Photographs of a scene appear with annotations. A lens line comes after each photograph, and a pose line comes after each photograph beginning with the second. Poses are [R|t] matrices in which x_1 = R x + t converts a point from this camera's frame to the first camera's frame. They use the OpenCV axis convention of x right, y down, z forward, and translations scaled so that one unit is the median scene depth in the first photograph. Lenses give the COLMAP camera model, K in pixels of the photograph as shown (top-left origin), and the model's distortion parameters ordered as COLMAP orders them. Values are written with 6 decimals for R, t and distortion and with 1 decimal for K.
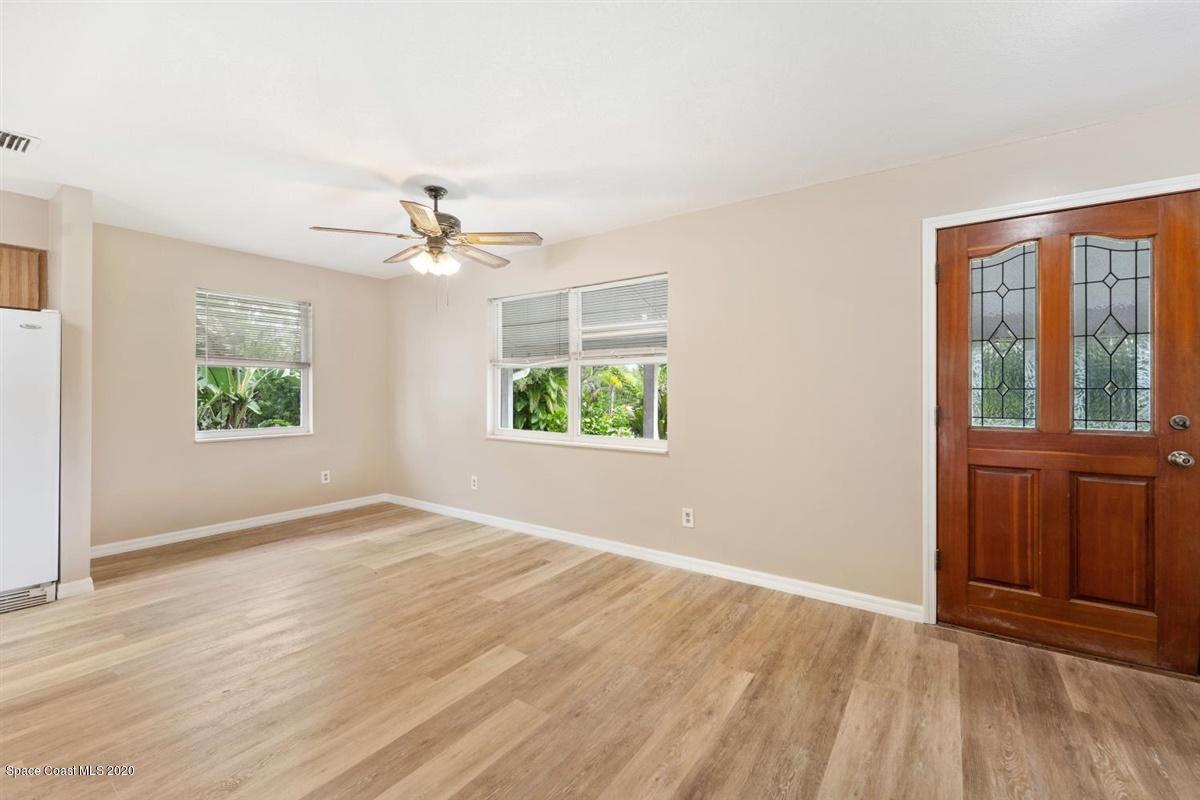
lens RADIAL K [[493.6, 0, 600.3], [0, 493.6, 390.0], [0, 0, 1]] dist [-0.003926, 0.000108]
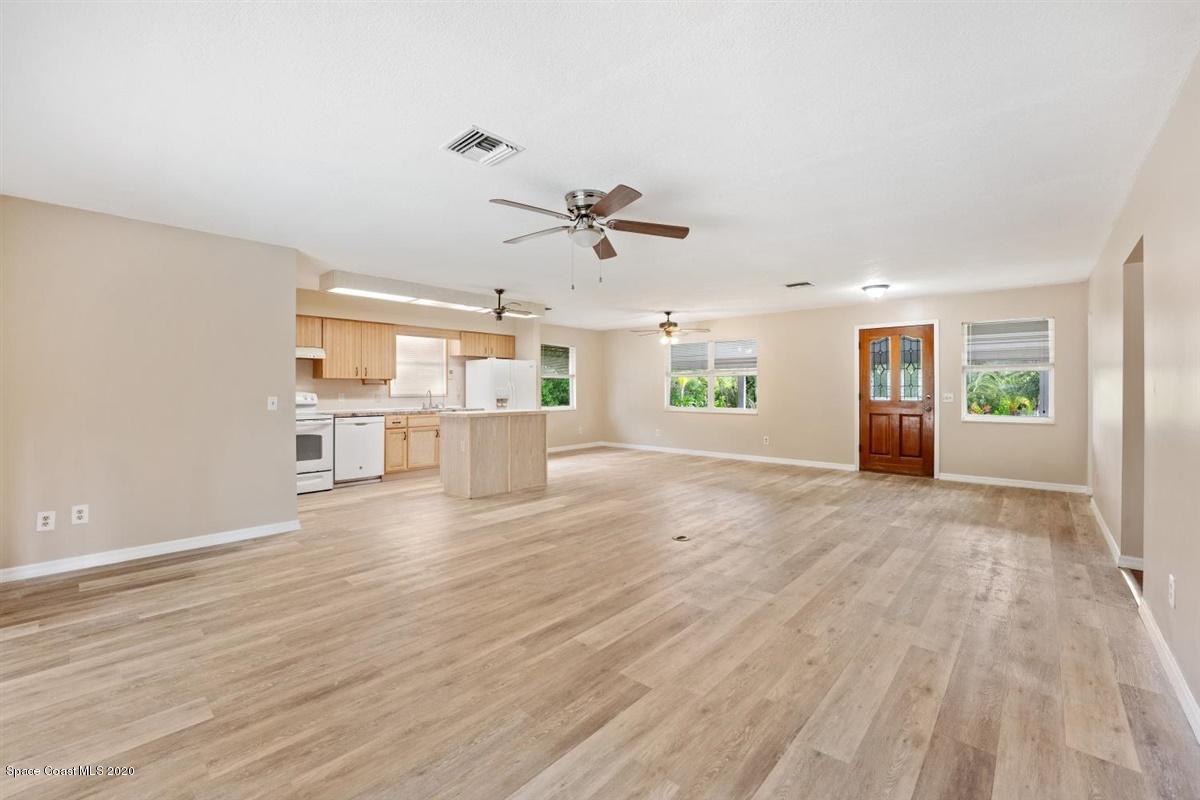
lens RADIAL K [[493.6, 0, 605.0], [0, 493.6, 387.7], [0, 0, 1]] dist [-0.003926, 0.000108]
pose [[0.993582, -0.004837, -0.113013, -0.384550], [0.005019, 0.999987, 0.001319, -0.006954], [0.113005, -0.001878, 0.993593, -1.733894]]
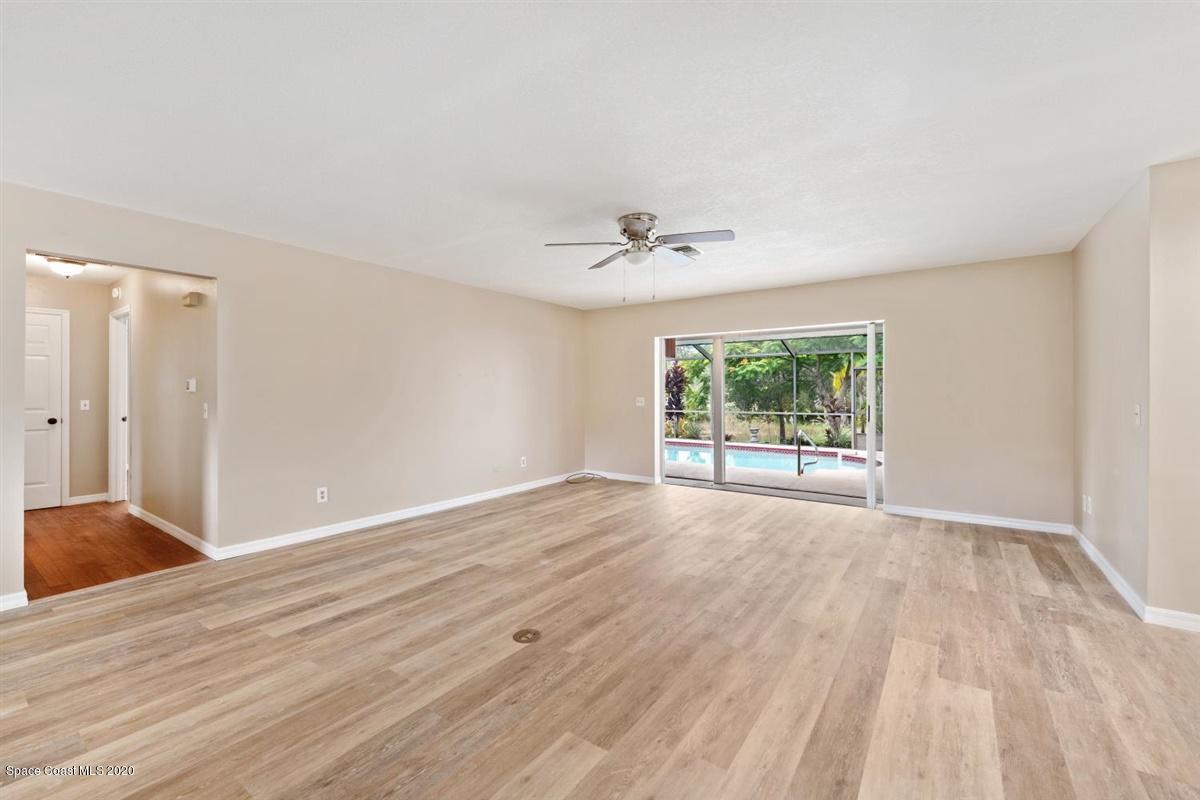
lens RADIAL K [[493.6, 0, 598.4], [0, 493.6, 389.1], [0, 0, 1]] dist [-0.003926, 0.000108]
pose [[-0.999934, -0.003226, 0.011063, -0.462760], [-0.003321, 0.999957, -0.008601, -0.003096], [-0.011035, -0.008637, -0.999902, 0.539425]]
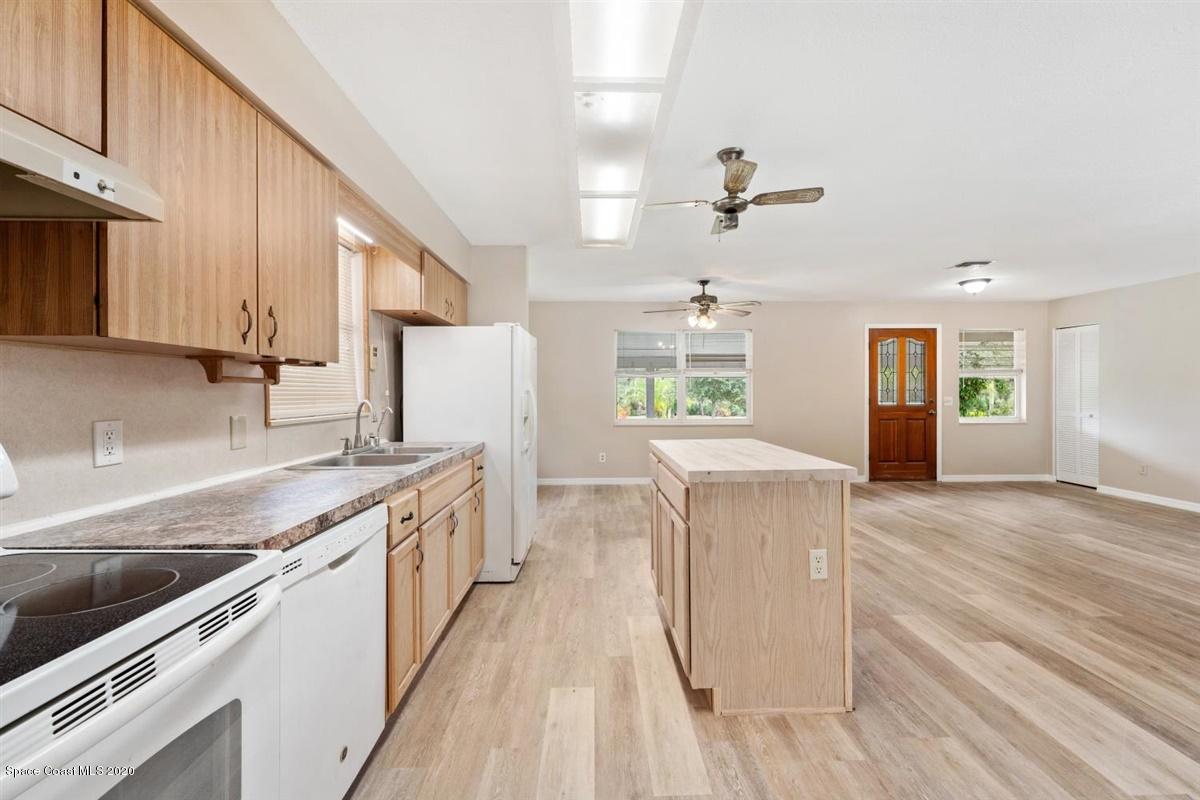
lens RADIAL K [[493.6, 0, 601.3], [0, 493.6, 393.1], [0, 0, 1]] dist [-0.003926, 0.000108]
pose [[0.814283, -0.008394, 0.580408, -1.747837], [0.006711, 0.999965, 0.005046, -0.010425], [-0.580430, -0.000213, 0.814310, -0.257931]]
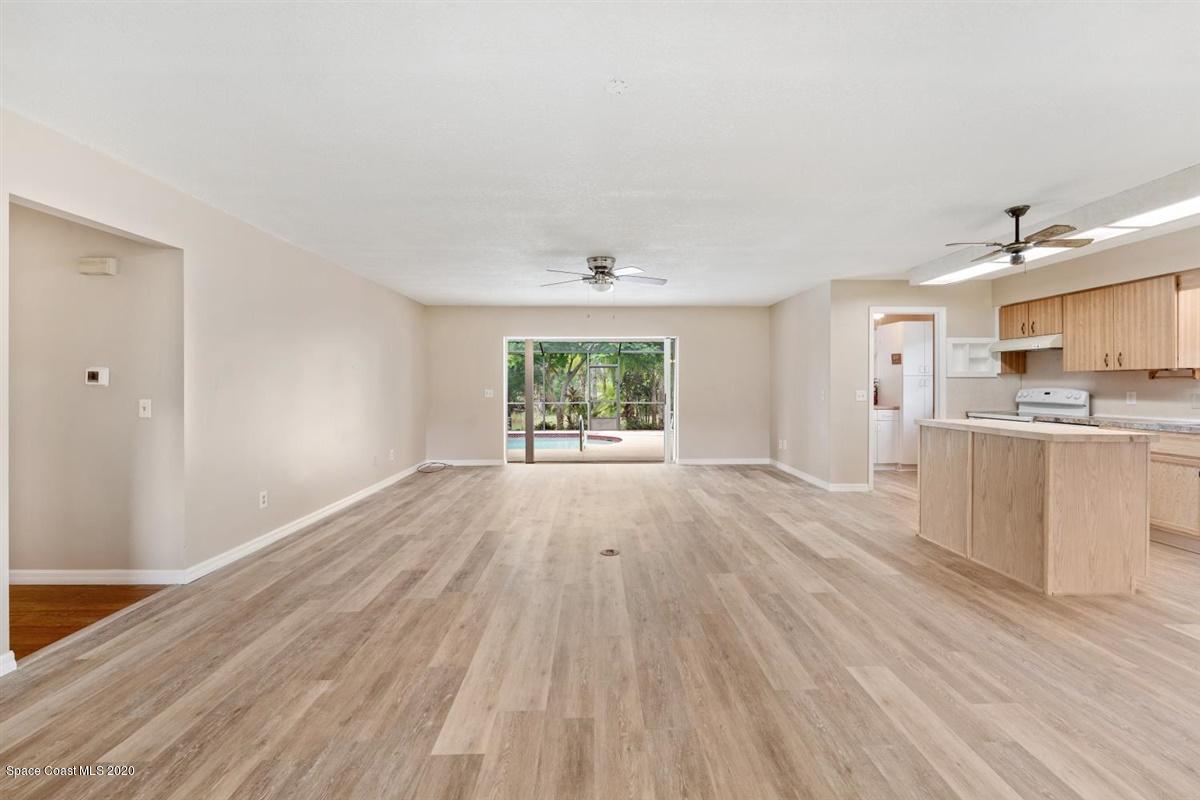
lens RADIAL K [[493.6, 0, 602.7], [0, 493.6, 386.1], [0, 0, 1]] dist [-0.003926, 0.000108]
pose [[-0.810937, -0.000705, -0.585133, 0.417536], [0.000196, 0.999999, -0.001476, 0.000145], [0.585133, -0.001312, -0.810936, 0.683329]]
